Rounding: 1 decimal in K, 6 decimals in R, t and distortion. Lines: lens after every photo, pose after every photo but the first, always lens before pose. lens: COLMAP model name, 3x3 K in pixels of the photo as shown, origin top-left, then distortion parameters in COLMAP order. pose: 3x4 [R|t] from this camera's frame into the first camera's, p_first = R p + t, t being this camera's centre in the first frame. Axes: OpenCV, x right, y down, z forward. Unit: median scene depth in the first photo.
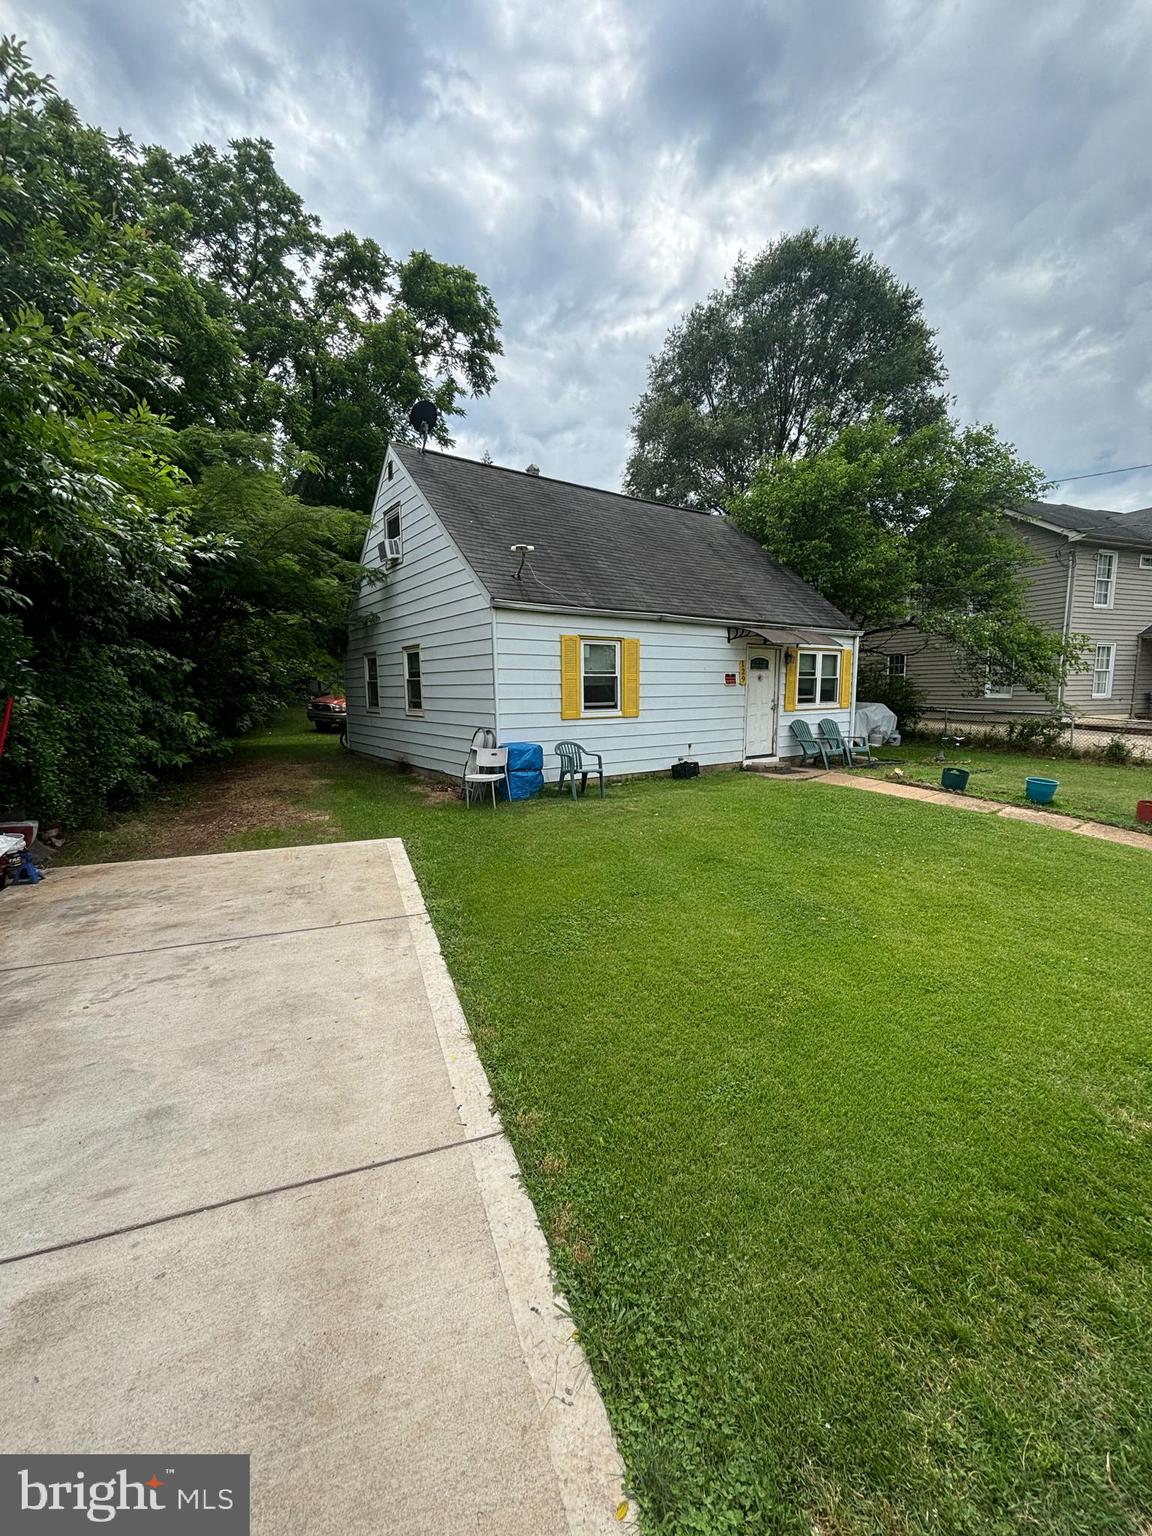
lens RADIAL K [[625.2, 0, 585.4], [0, 625.2, 765.7], [0, 0, 1]] dist [0.002209, -0.000340]
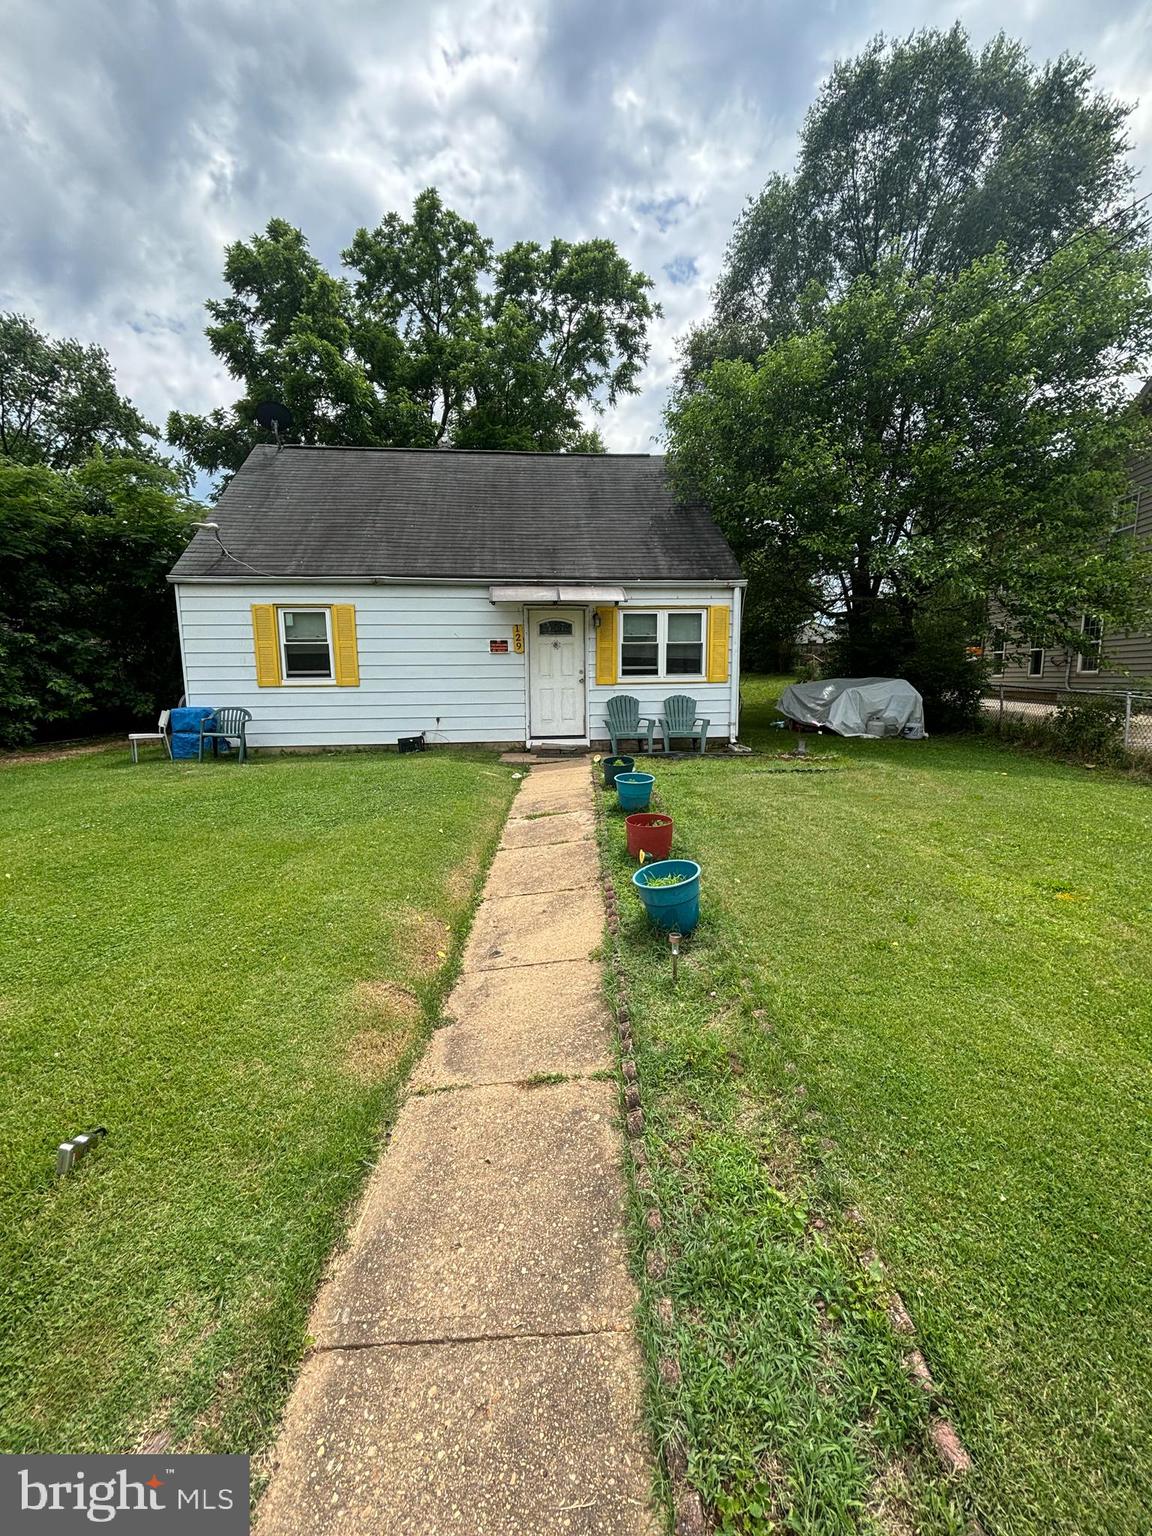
lens RADIAL K [[625.2, 0, 578.5], [0, 625.2, 768.5], [0, 0, 1]] dist [0.002209, -0.000340]
pose [[0.875246, 0.067930, -0.478885, 0.714605], [-0.056549, 0.997670, 0.038167, -0.006315], [0.480362, -0.006325, 0.877048, 0.263678]]
